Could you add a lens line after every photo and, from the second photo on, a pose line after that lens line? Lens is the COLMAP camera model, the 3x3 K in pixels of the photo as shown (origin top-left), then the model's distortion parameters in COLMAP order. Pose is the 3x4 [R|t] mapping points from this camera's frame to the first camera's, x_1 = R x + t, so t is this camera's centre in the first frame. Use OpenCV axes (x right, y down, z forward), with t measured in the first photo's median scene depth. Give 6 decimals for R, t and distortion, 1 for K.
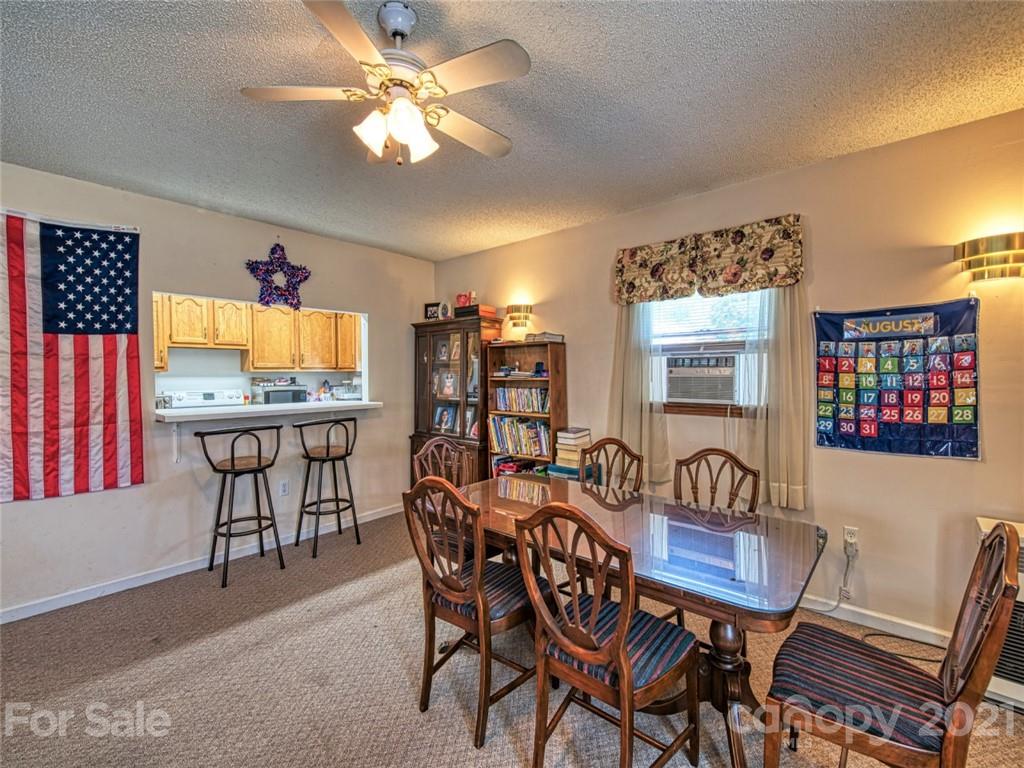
lens RADIAL K [[446.9, 0, 512.0], [0, 446.9, 384.0], [0, 0, 1]] dist [-0.000394, -0.000425]
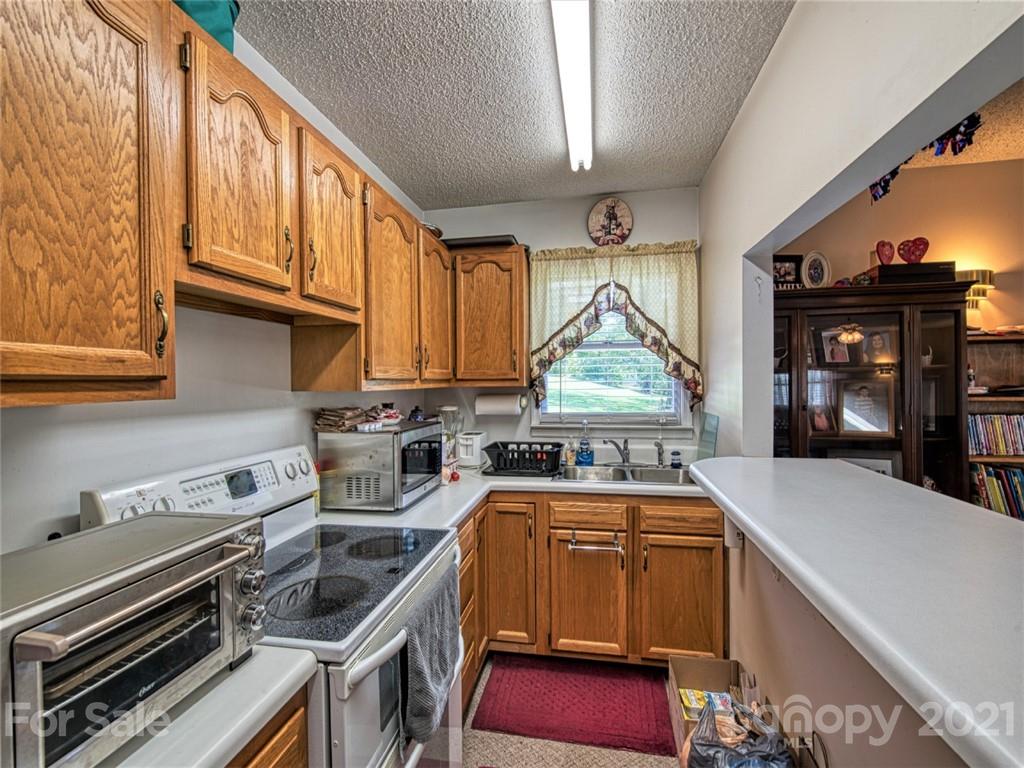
lens RADIAL K [[446.9, 0, 512.0], [0, 446.9, 384.0], [0, 0, 1]] dist [-0.000394, -0.000425]
pose [[0.867970, -0.005509, 0.496585, -1.093775], [0.016488, 0.999707, -0.017728, -0.042809], [-0.496342, 0.023575, 0.867807, 1.099460]]
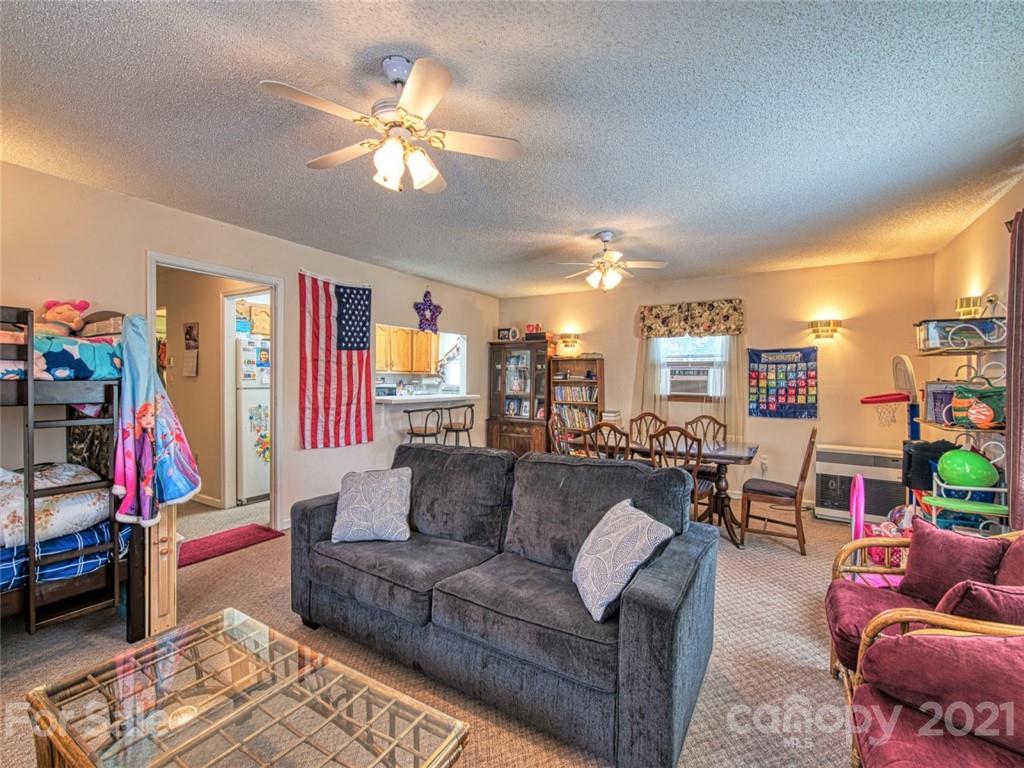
lens RADIAL K [[446.9, 0, 512.0], [0, 446.9, 384.0], [0, 0, 1]] dist [-0.000394, -0.000425]
pose [[0.987577, 0.011704, 0.156699, -0.588923], [-0.010290, 0.999899, -0.009832, 0.023458], [-0.156798, 0.008097, 0.987597, -0.701050]]
